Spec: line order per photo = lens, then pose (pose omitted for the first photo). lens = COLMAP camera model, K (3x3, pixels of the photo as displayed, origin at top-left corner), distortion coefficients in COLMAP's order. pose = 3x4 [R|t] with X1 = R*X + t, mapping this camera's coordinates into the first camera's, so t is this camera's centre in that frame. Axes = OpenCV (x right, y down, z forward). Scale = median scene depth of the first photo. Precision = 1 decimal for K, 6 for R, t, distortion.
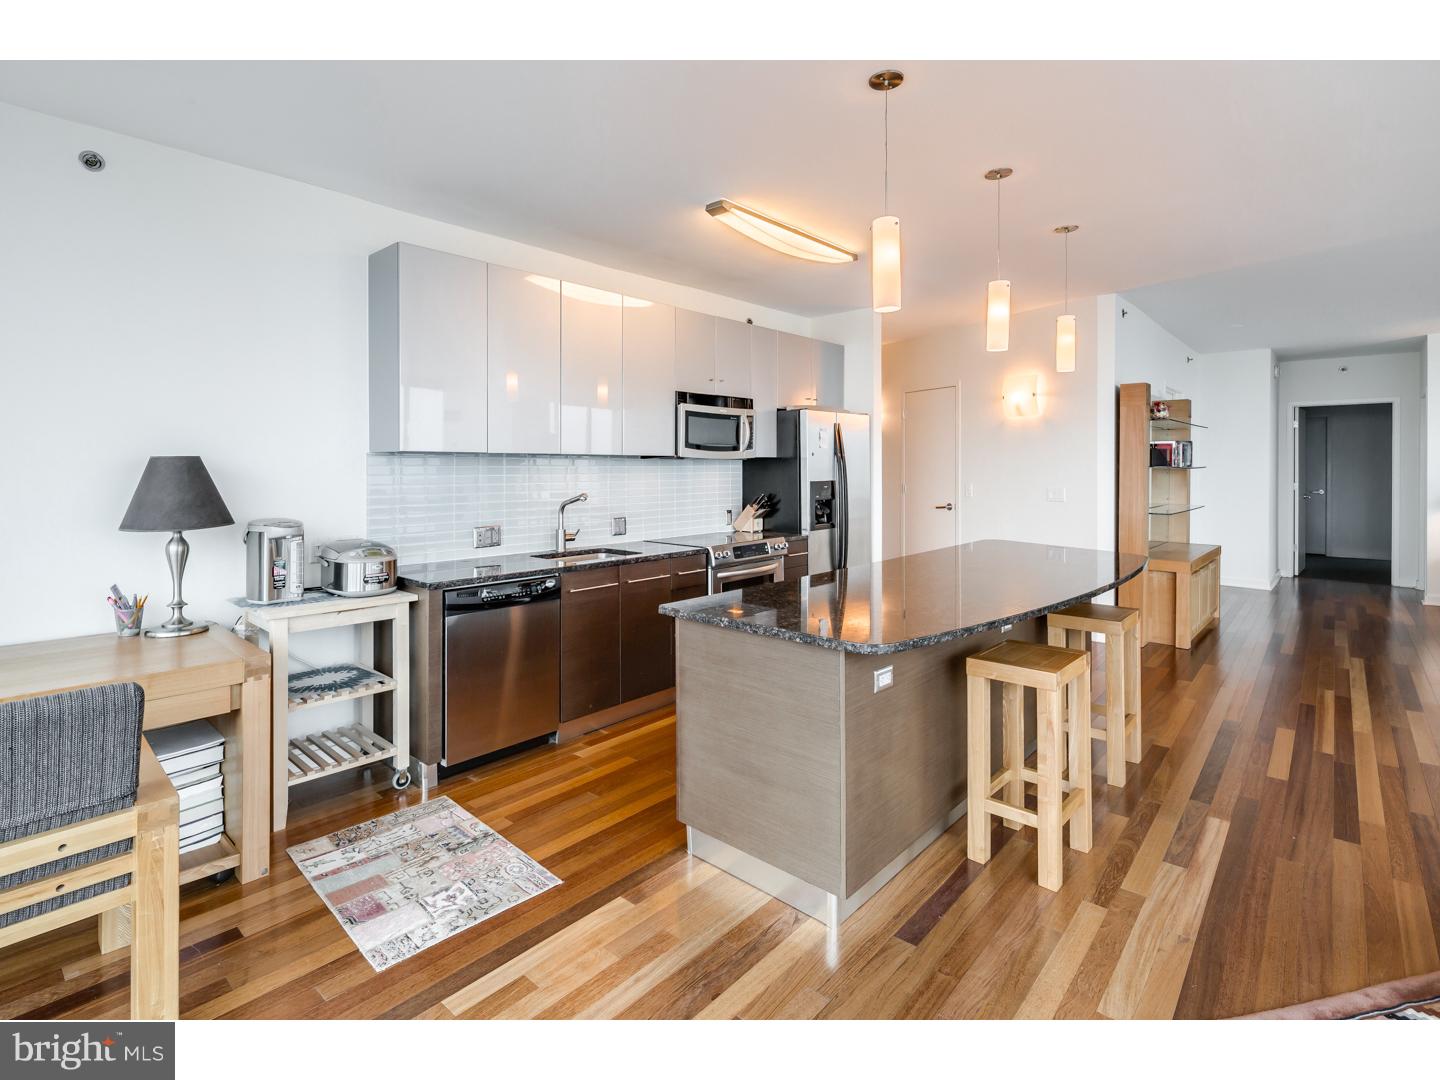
lens RADIAL K [[696.3, 0, 720.3], [0, 696.3, 466.3], [0, 0, 1]] dist [-0.001230, -0.000327]
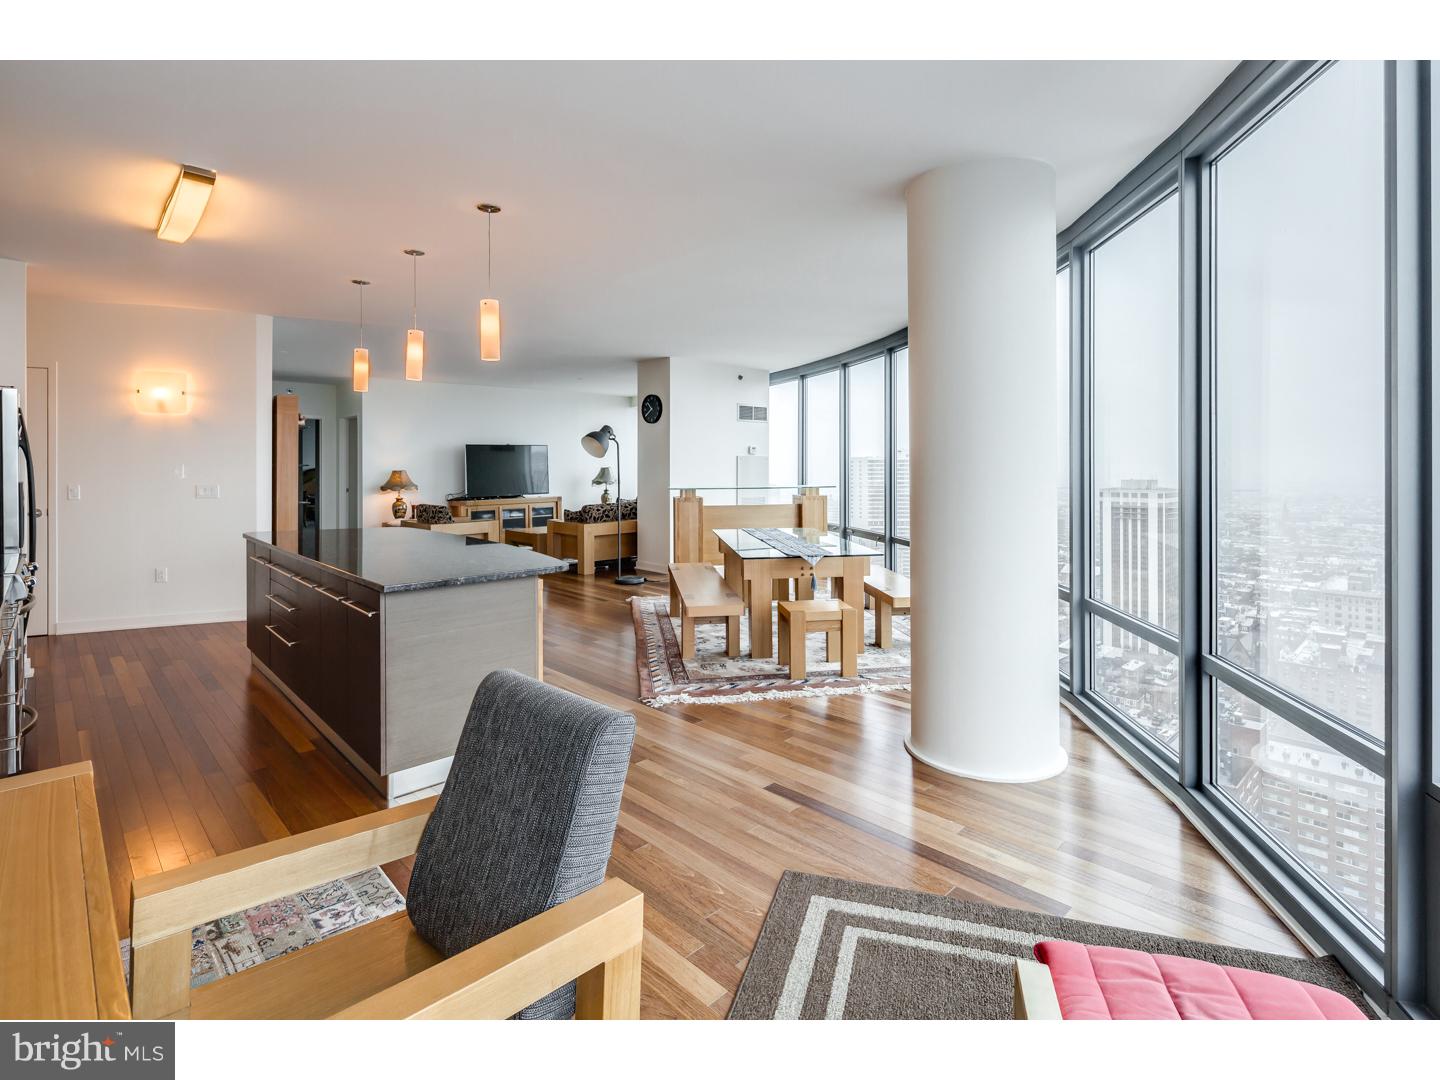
lens RADIAL K [[696.3, 0, 720.3], [0, 696.3, 466.3], [0, 0, 1]] dist [-0.001230, -0.000327]
pose [[0.069438, 0.002115, 0.997584, -0.794352], [-0.003297, 0.999993, -0.001891, 0.002889], [-0.997581, -0.003157, 0.069444, 0.250729]]
